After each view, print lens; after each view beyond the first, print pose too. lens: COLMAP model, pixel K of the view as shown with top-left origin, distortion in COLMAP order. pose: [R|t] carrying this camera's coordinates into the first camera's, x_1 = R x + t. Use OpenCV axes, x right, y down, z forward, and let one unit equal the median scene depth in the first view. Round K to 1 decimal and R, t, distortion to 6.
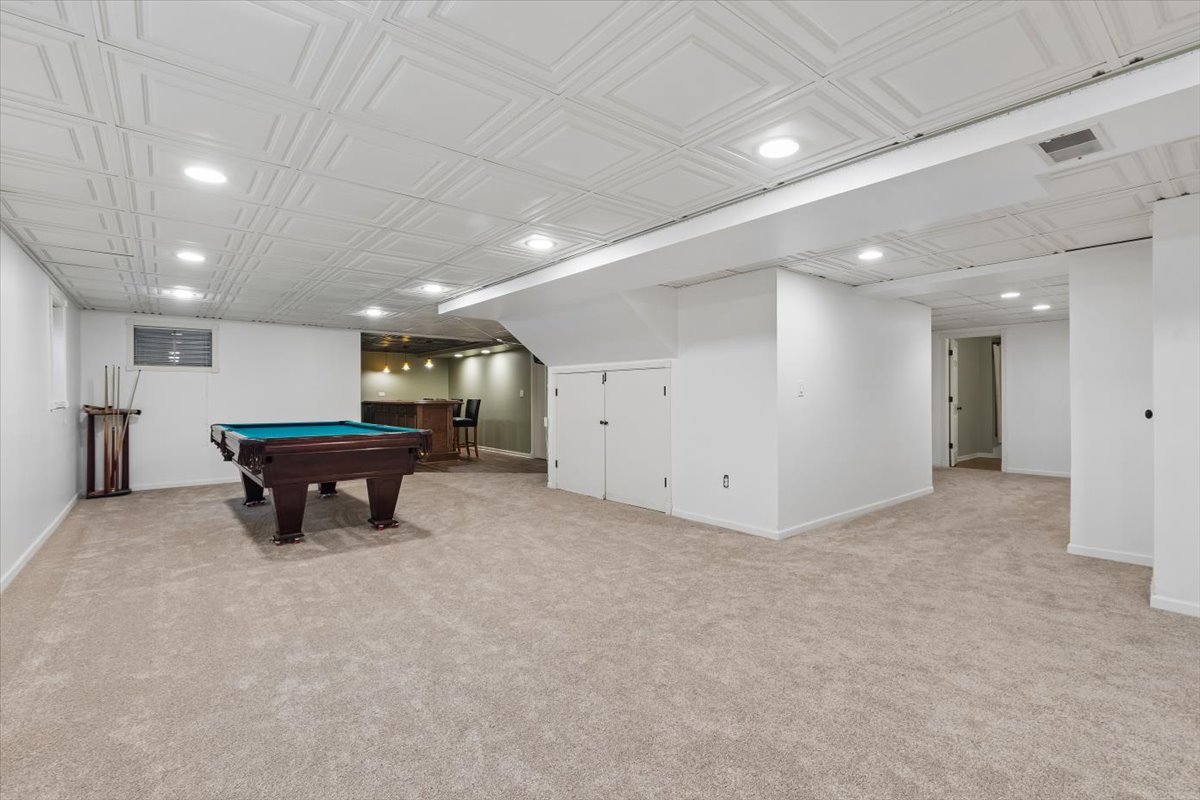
lens RADIAL K [[542.6, 0, 598.0], [0, 542.6, 397.5], [0, 0, 1]] dist [0.001398, 0.000502]
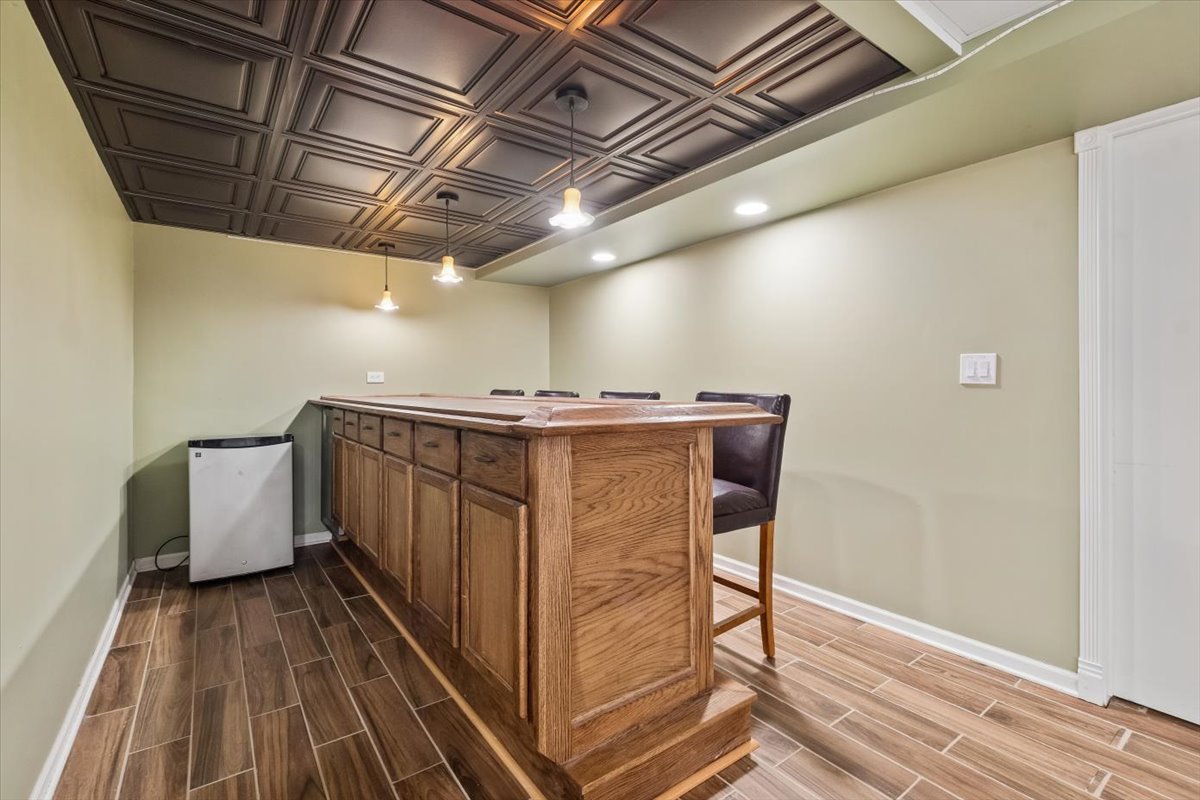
lens RADIAL K [[542.6, 0, 603.1], [0, 542.6, 395.1], [0, 0, 1]] dist [0.001398, 0.000502]
pose [[0.999202, 0.000920, -0.039930, -0.282821], [-0.000519, 0.999950, 0.010035, 0.002010], [0.039937, -0.010006, 0.999152, 0.779839]]
